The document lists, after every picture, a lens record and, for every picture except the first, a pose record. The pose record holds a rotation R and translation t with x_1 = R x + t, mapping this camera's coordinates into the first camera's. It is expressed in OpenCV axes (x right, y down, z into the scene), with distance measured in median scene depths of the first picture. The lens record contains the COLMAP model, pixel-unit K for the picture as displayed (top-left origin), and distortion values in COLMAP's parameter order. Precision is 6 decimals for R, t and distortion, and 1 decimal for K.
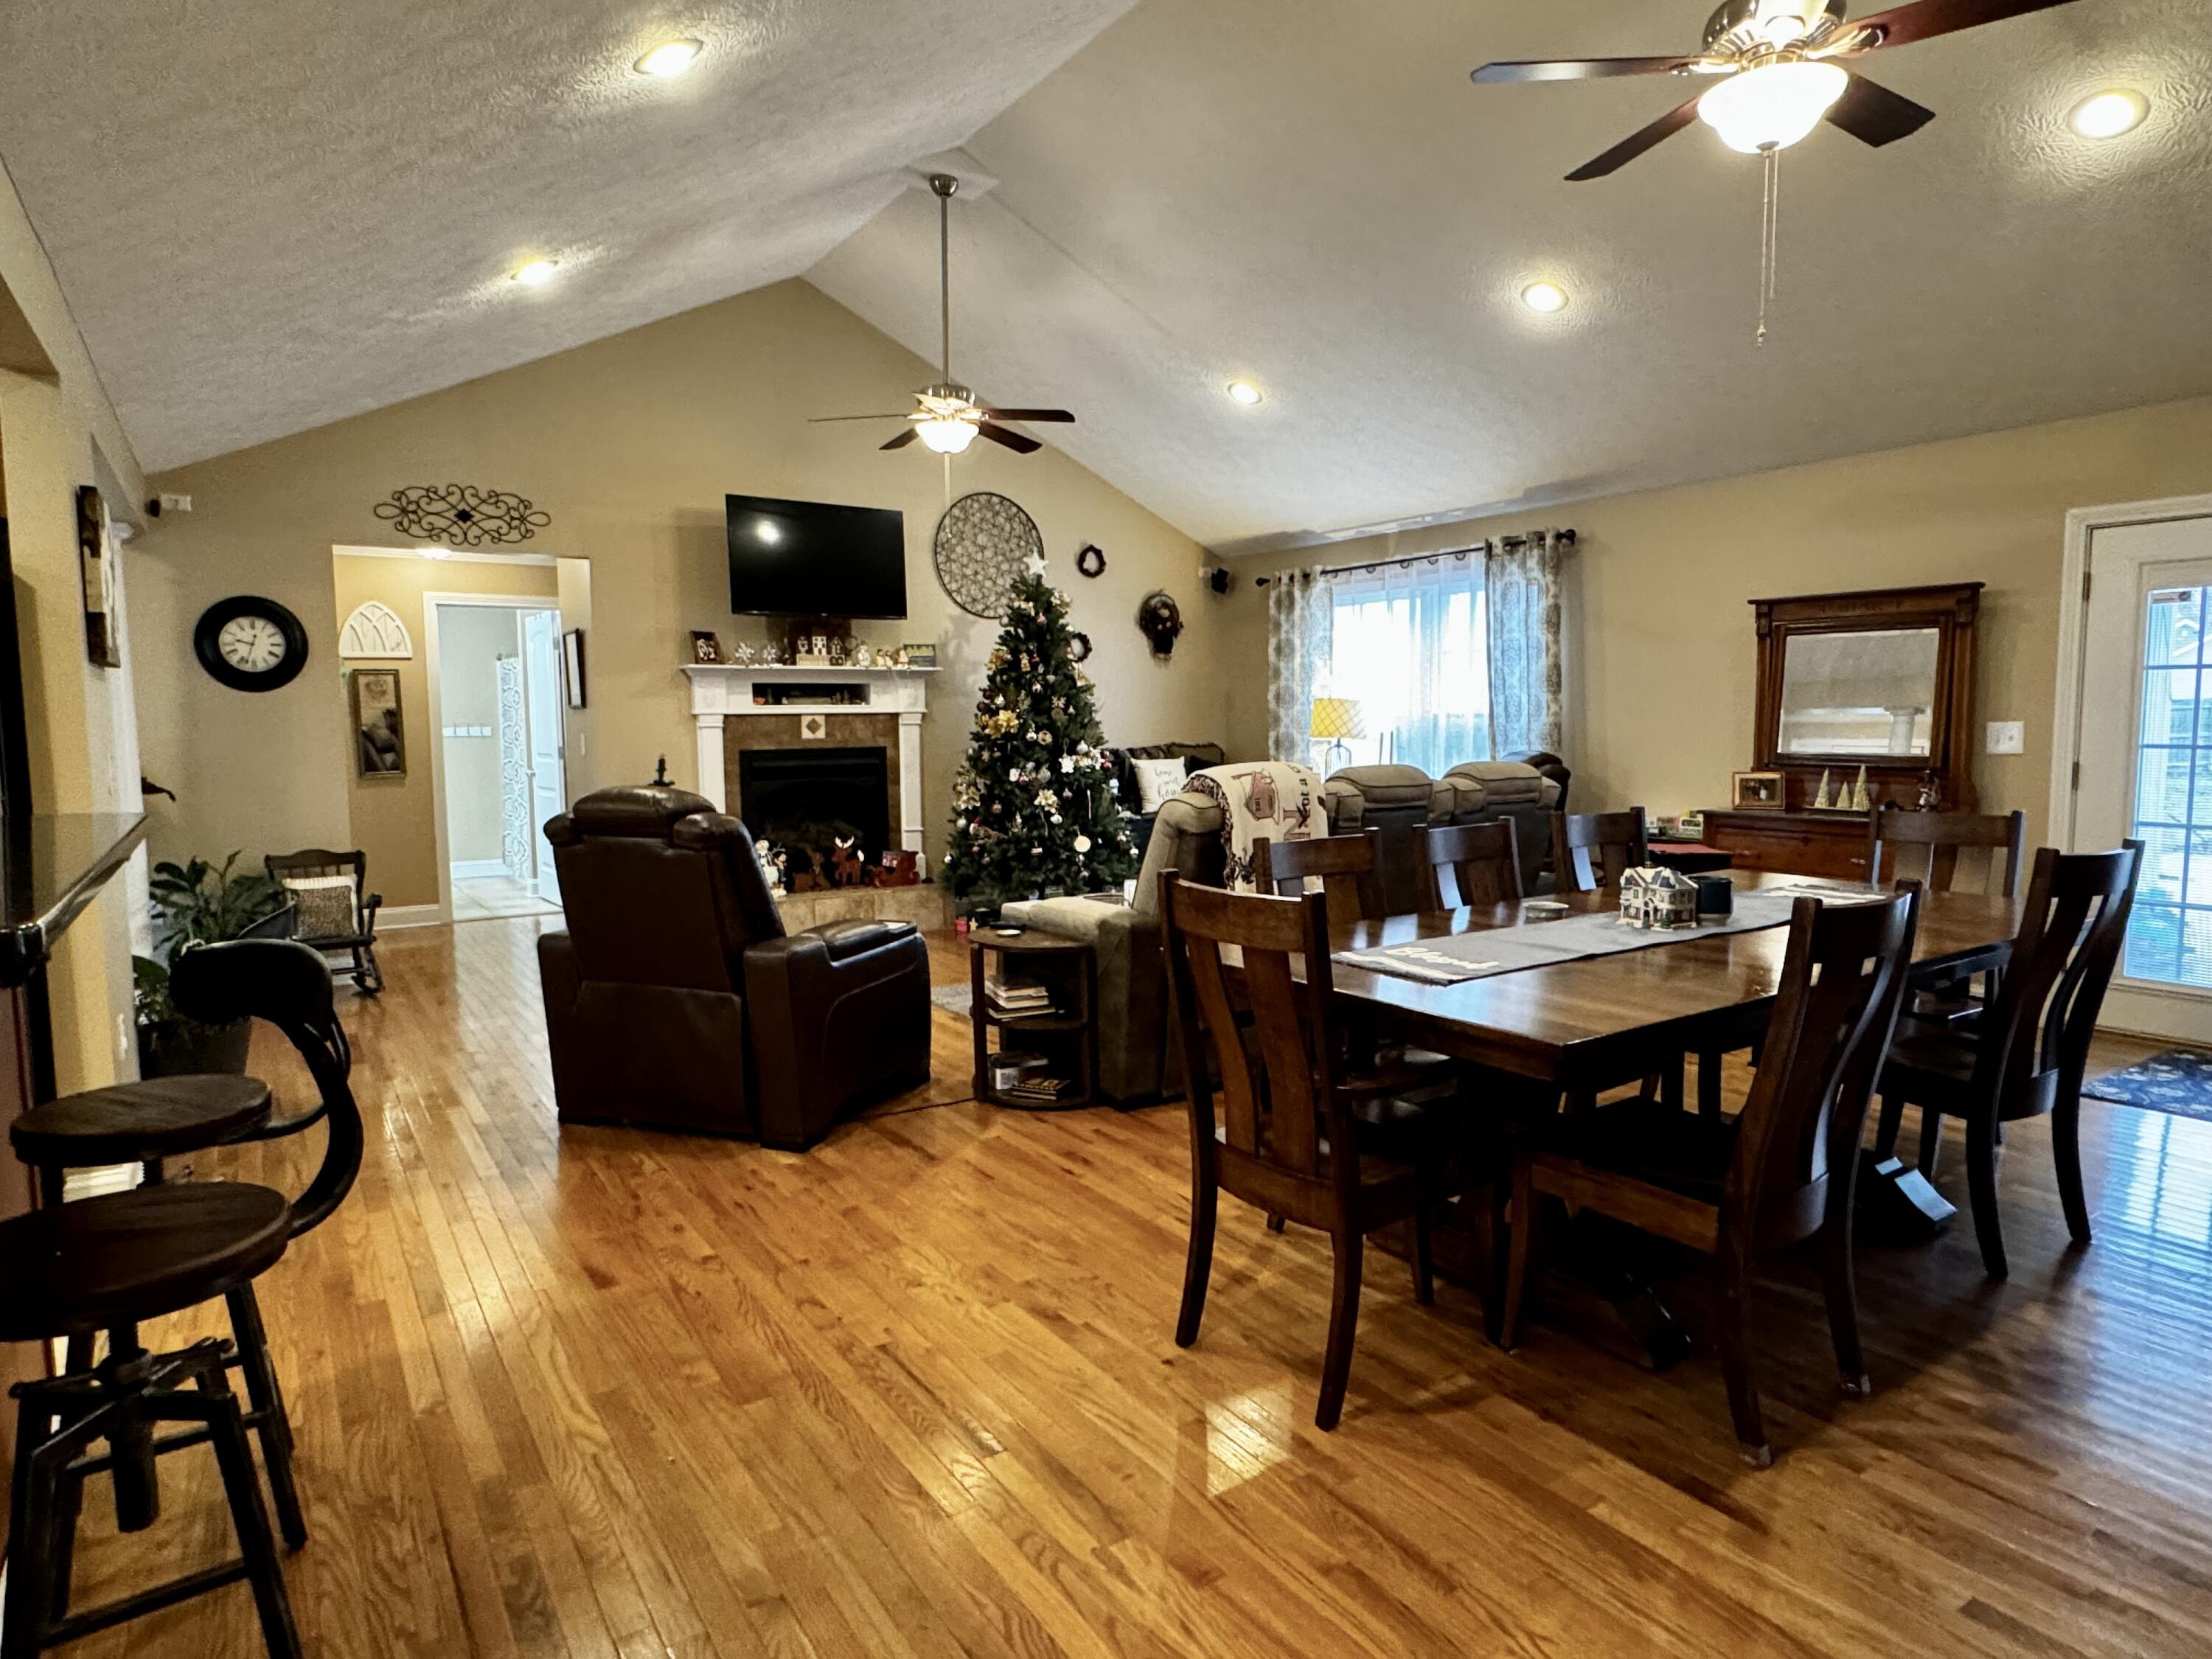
lens RADIAL K [[1273.1, 0, 1102.1], [0, 1273.1, 832.1], [0, 0, 1]] dist [-0.013666, 0.000541]
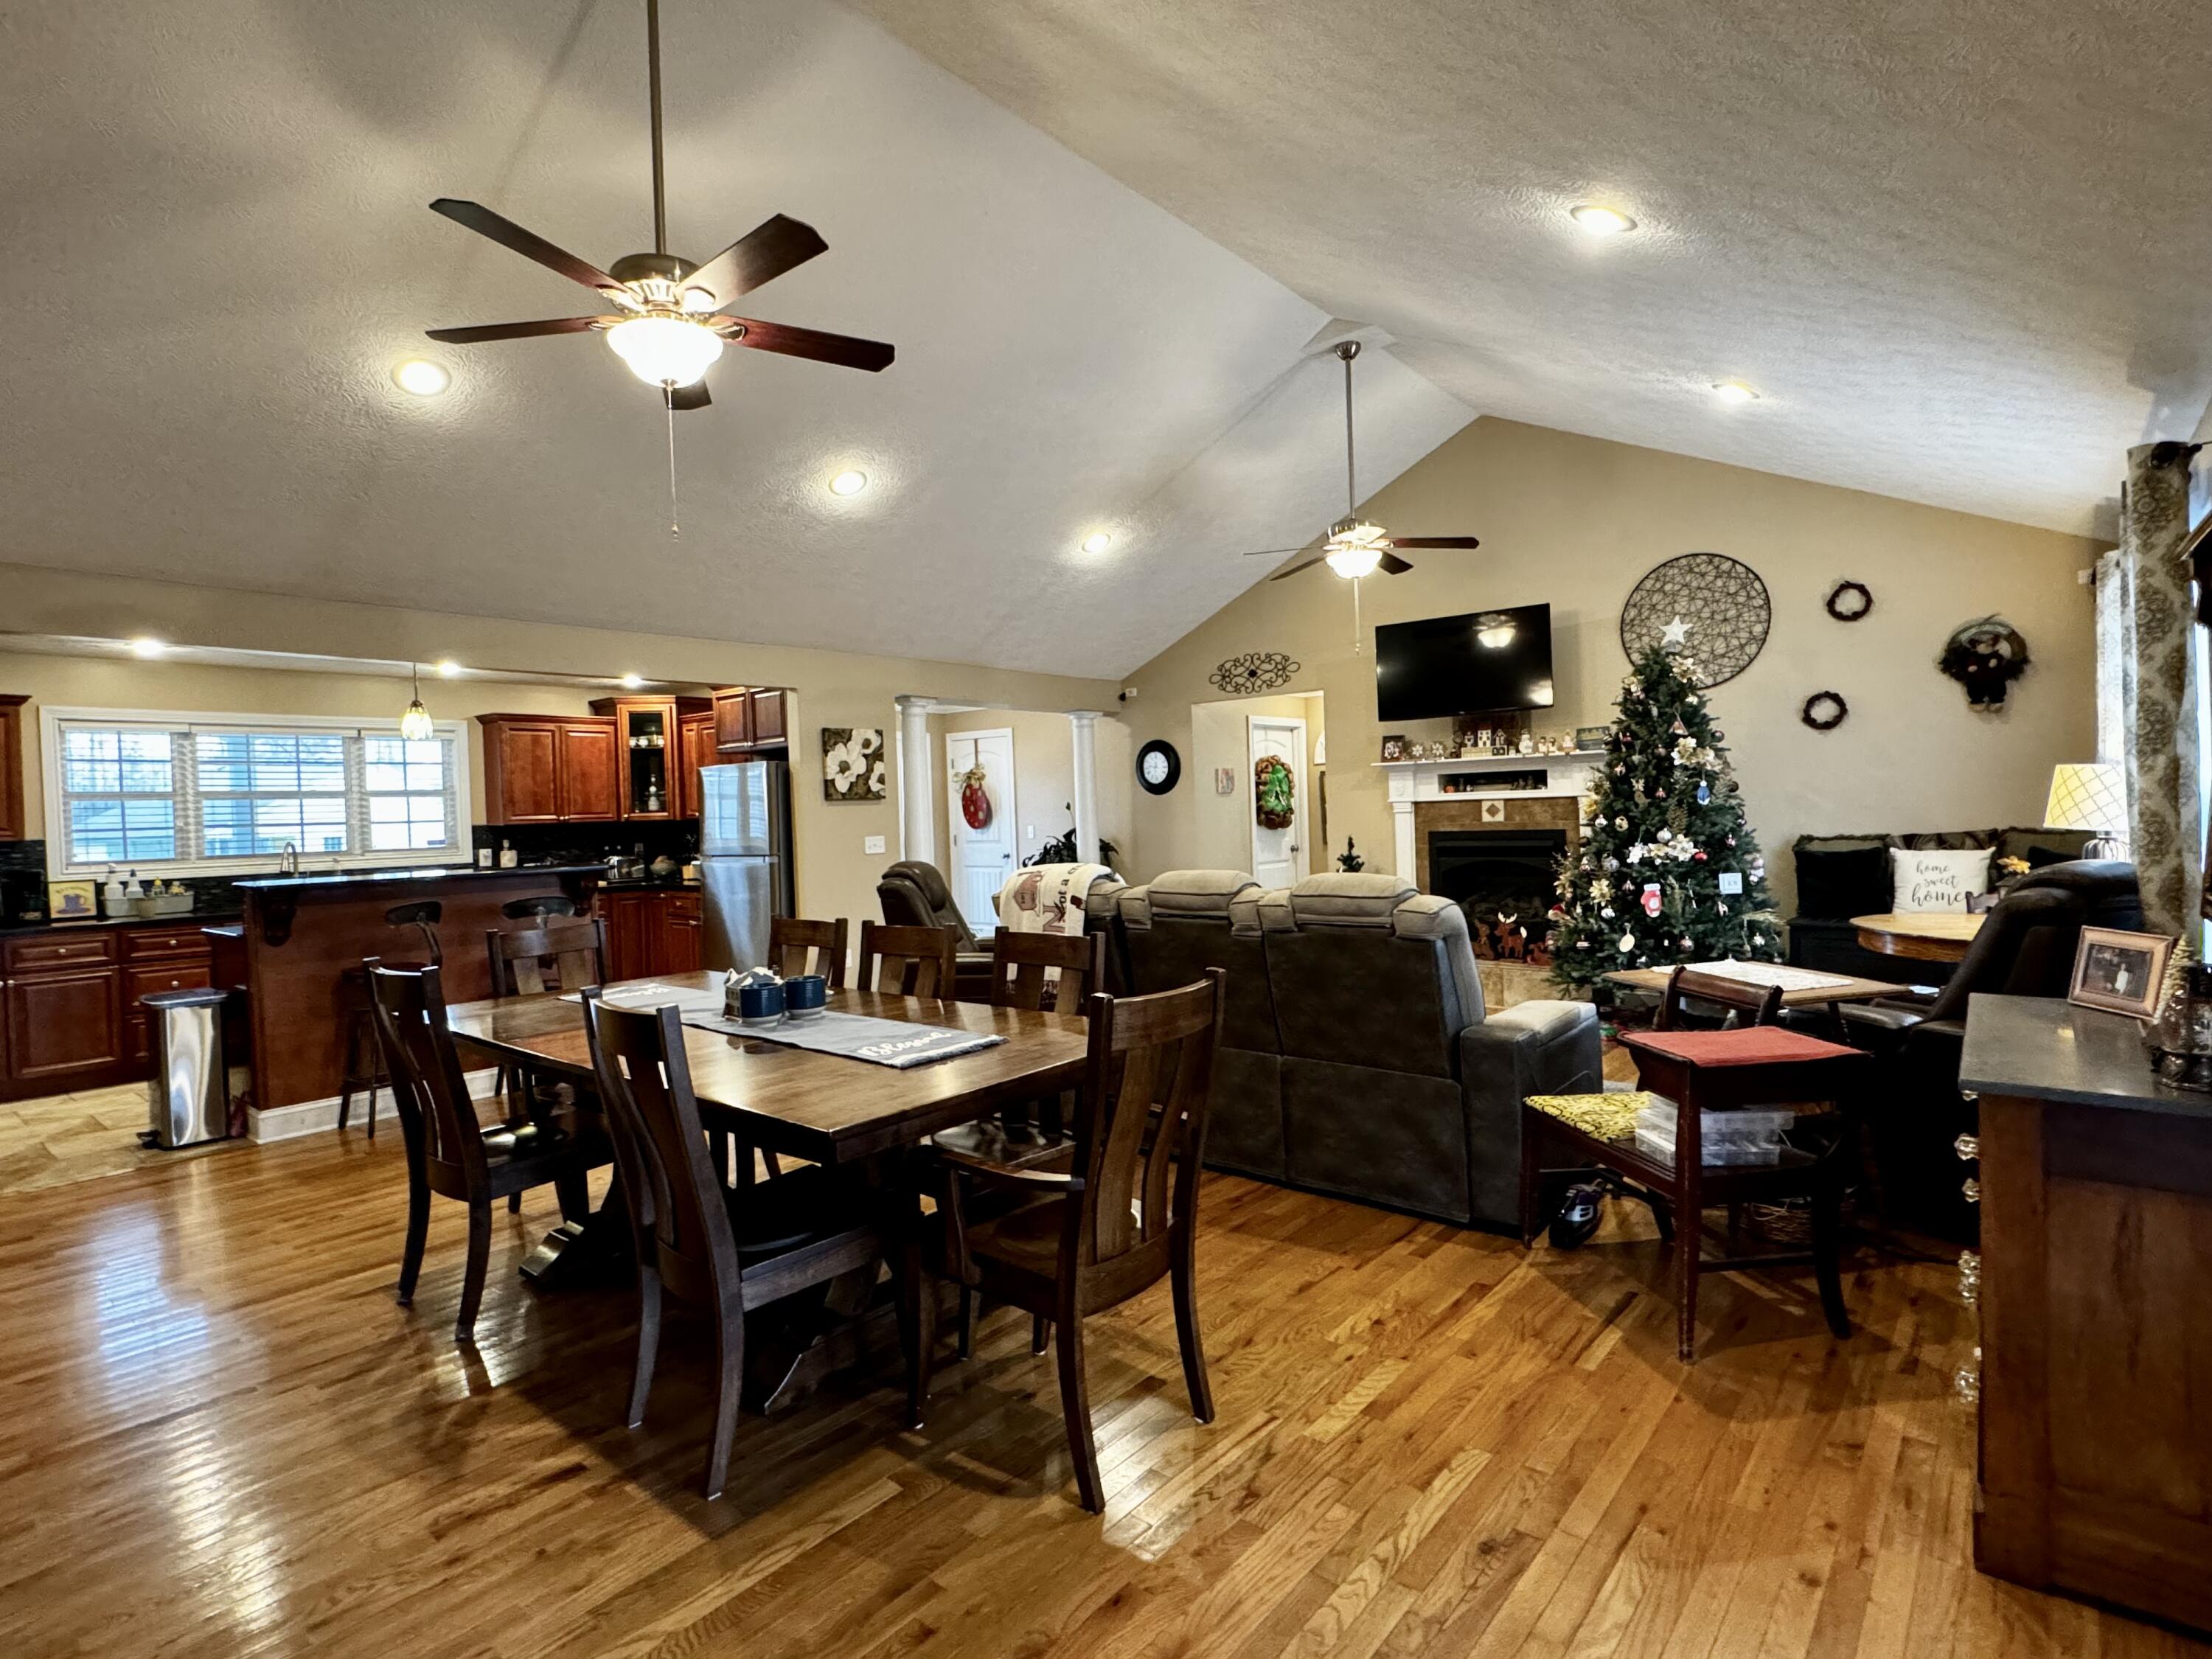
lens RADIAL K [[1113.8, 0, 1098.9], [0, 1113.8, 826.9], [0, 0, 1]] dist [-0.000351, -0.000063]
pose [[0.267478, 0.014099, -0.963461, 0.625258], [-0.055840, 0.998439, -0.000892, -0.049811], [0.961944, 0.054038, 0.267848, 0.418872]]
